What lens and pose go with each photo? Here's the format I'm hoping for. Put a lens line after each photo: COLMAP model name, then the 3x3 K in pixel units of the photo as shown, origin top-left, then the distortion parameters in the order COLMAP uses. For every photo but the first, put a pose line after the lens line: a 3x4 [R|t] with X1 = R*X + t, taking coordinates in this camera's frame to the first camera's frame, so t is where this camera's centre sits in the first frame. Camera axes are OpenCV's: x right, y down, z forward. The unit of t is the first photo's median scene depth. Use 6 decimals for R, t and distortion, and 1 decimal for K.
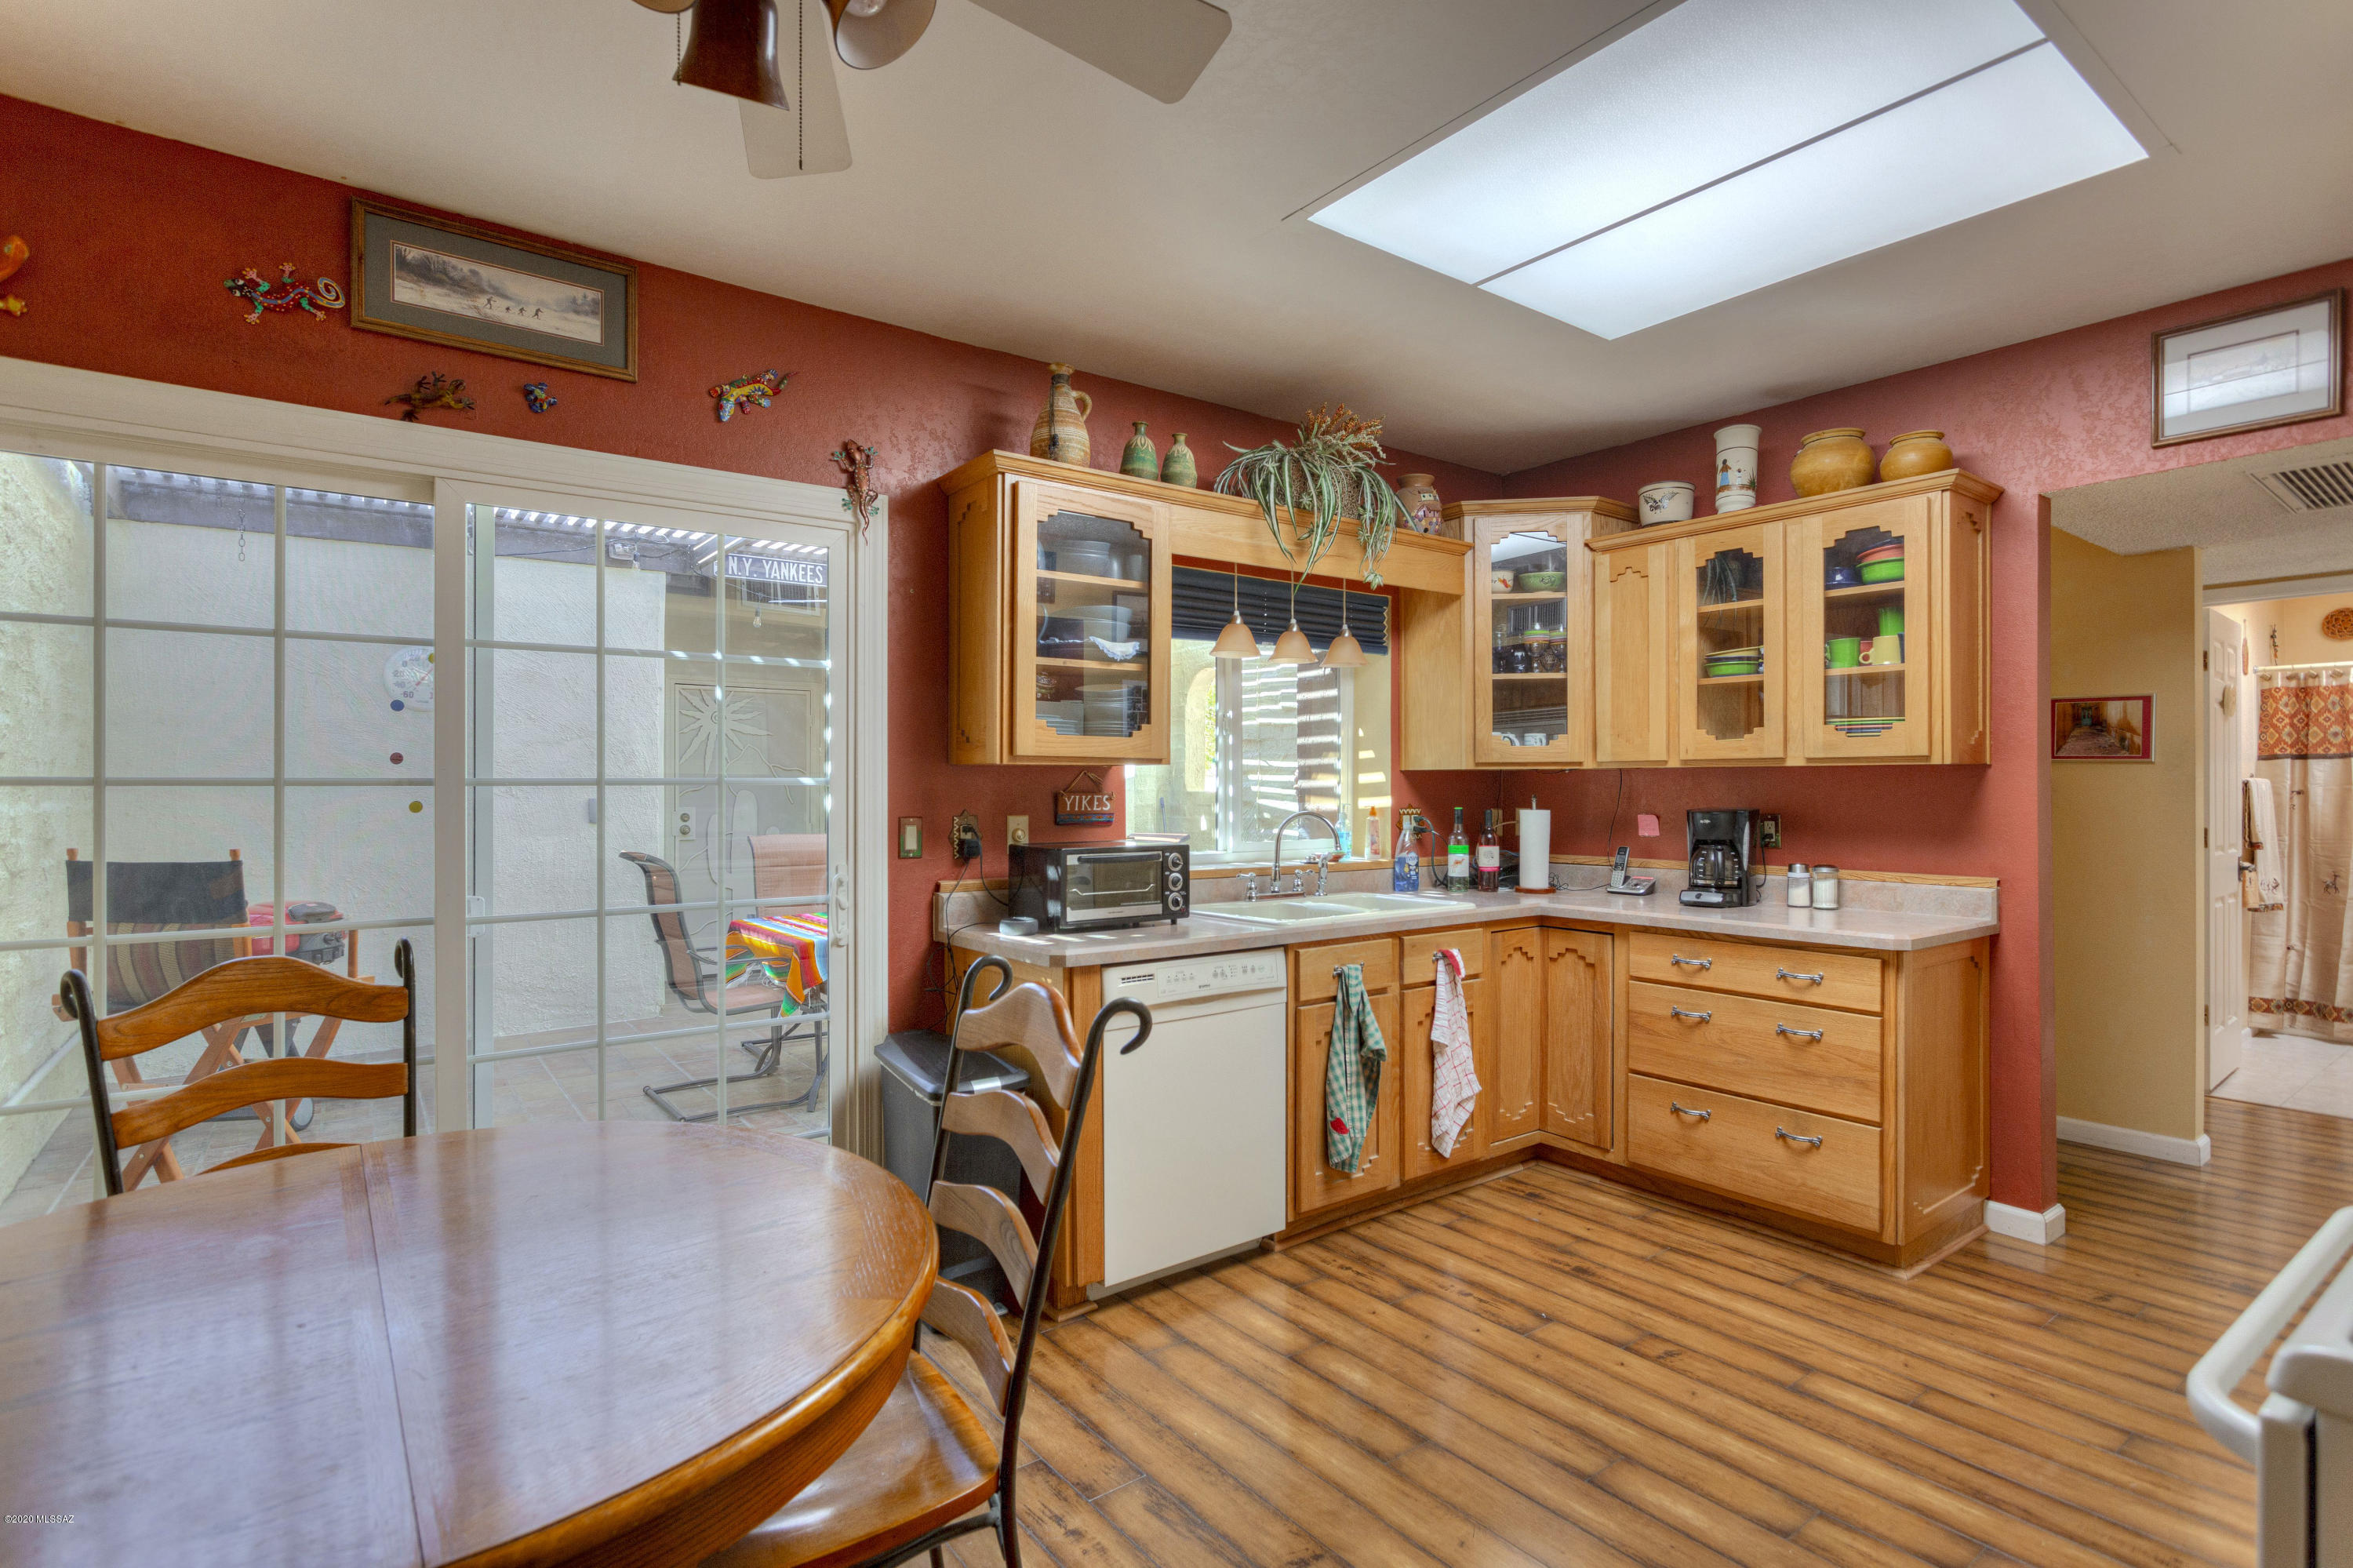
lens RADIAL K [[1143.7, 0, 1176.5], [0, 1143.7, 784.0], [0, 0, 1]] dist [-0.003171, 0.006243]
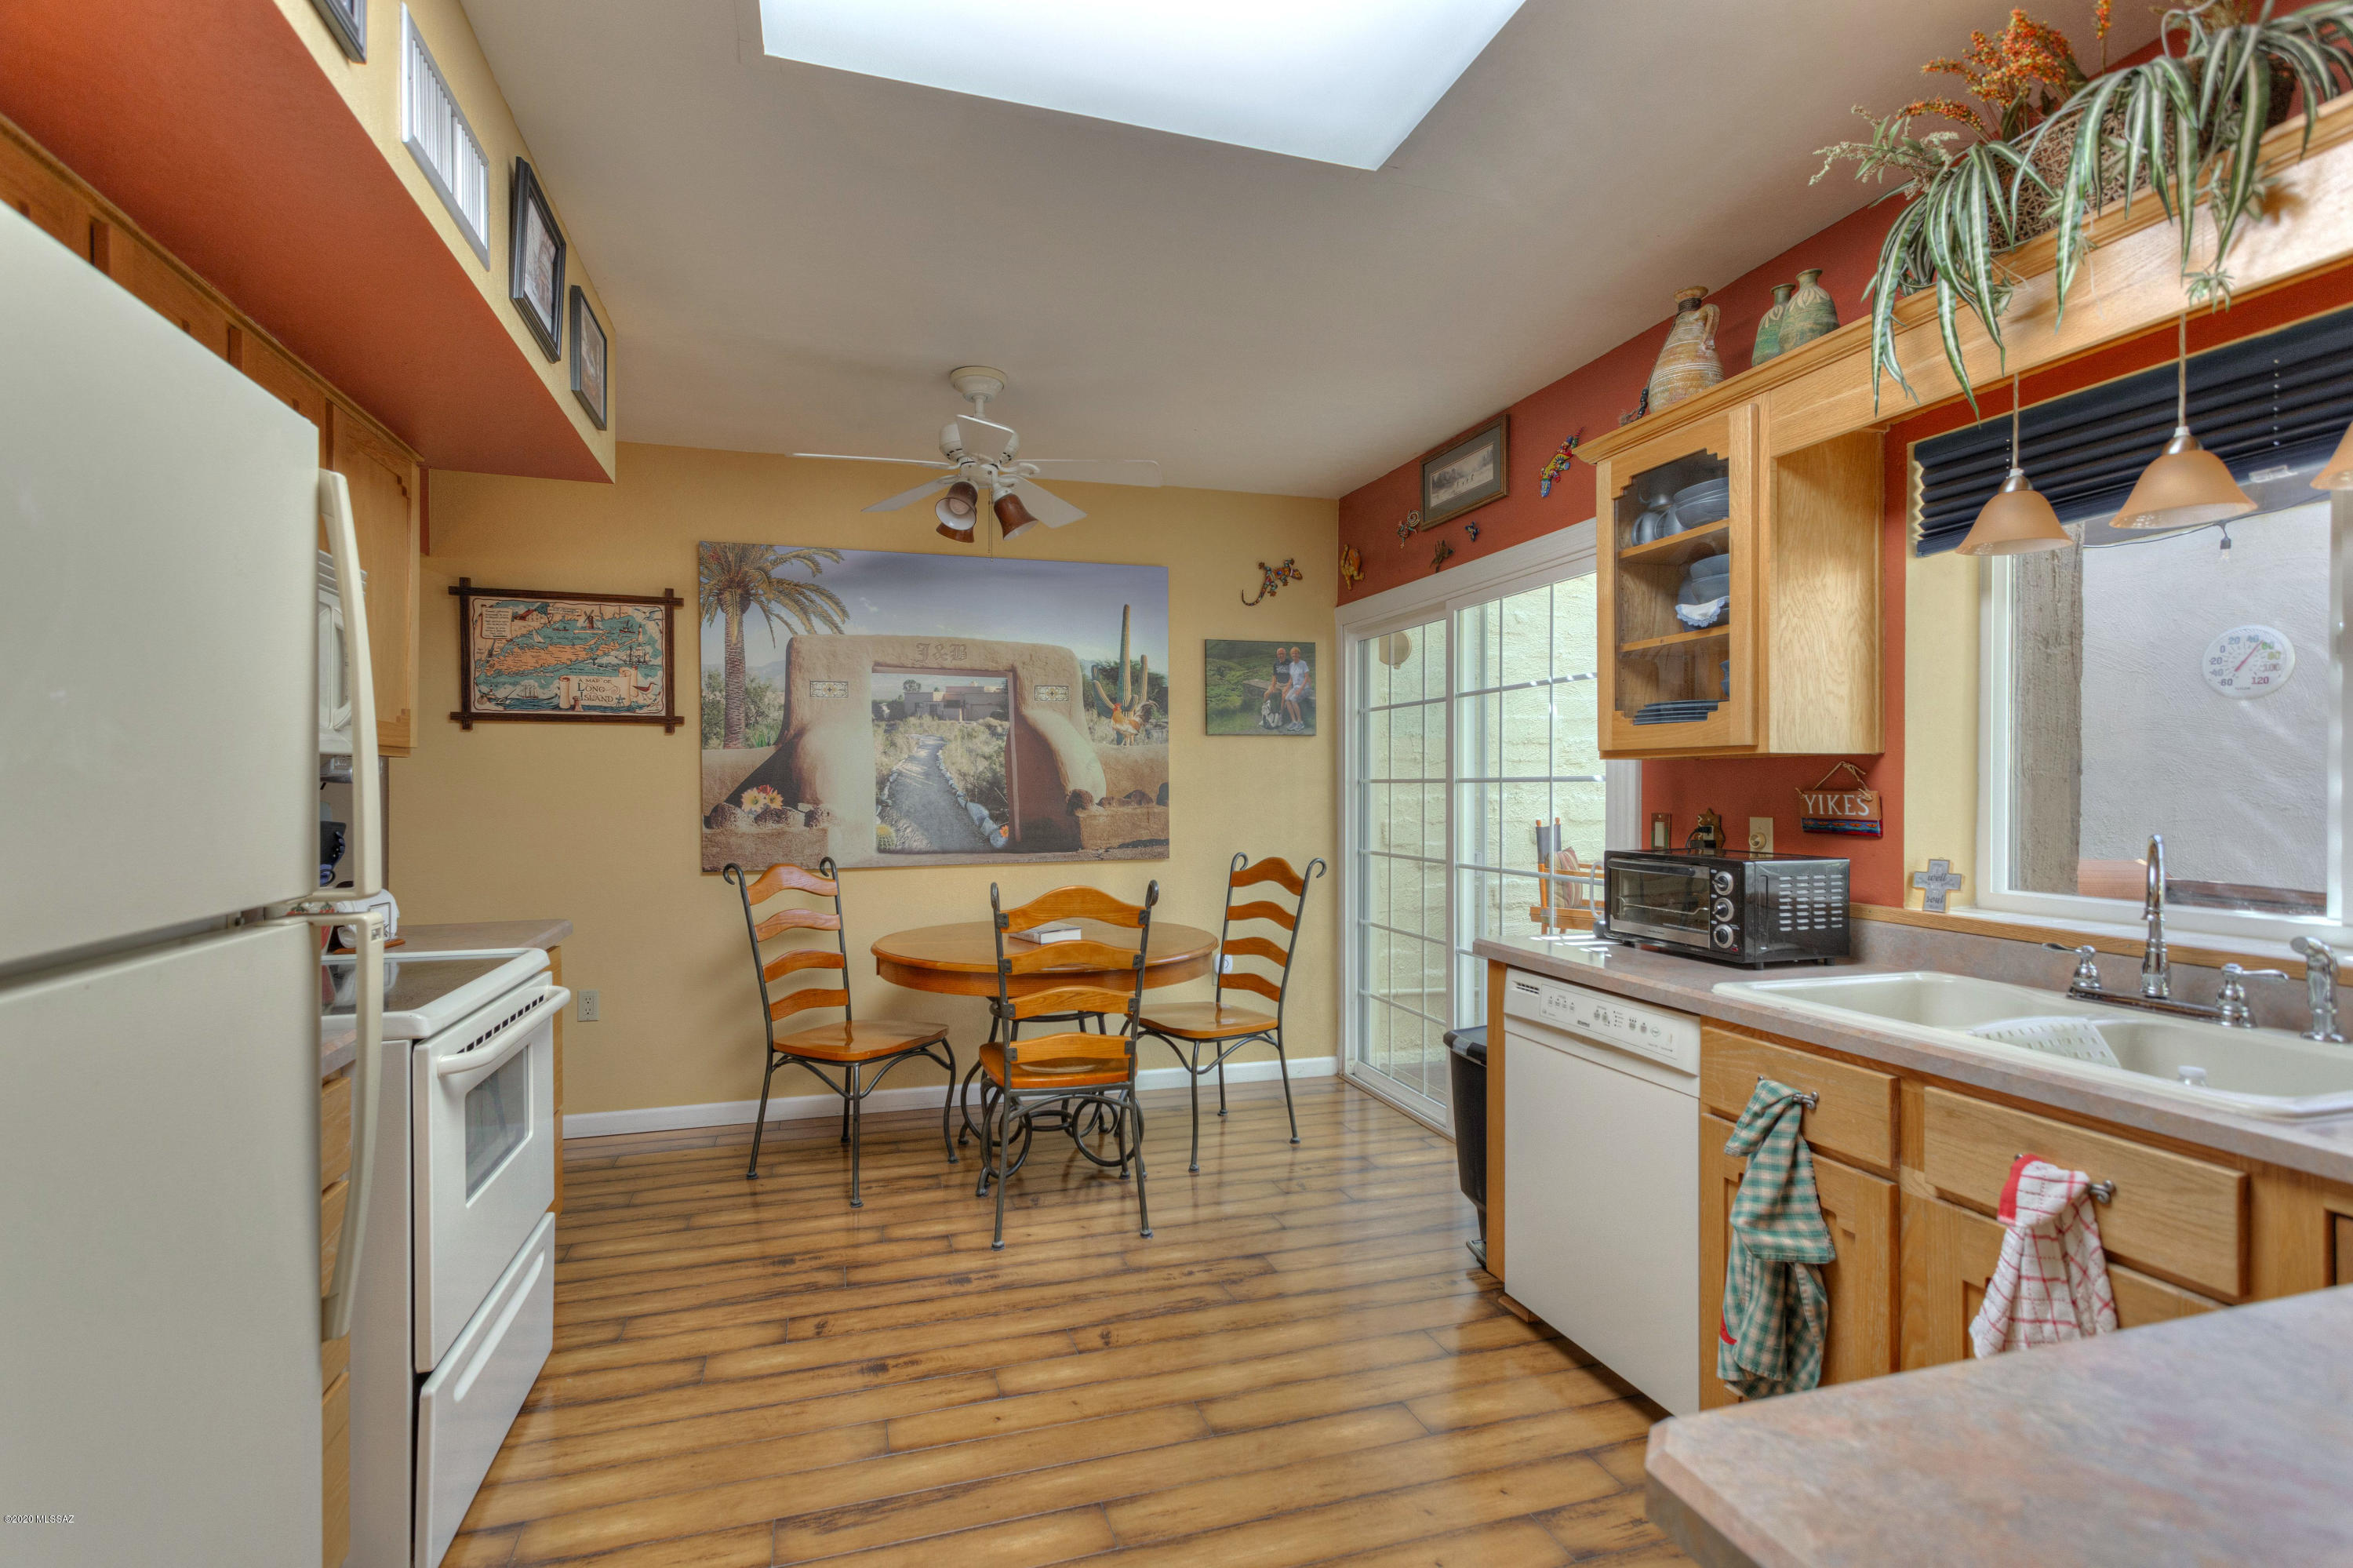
lens RADIAL K [[1105.7, 0, 1165.5], [0, 1105.7, 783.6], [0, 0, 1]] dist [0.004995, 0.001418]
pose [[-0.339672, -0.001520, -0.940543, 0.952181], [-0.002898, 0.999996, -0.000570, 0.005777], [0.940539, 0.002532, -0.339675, 1.070983]]
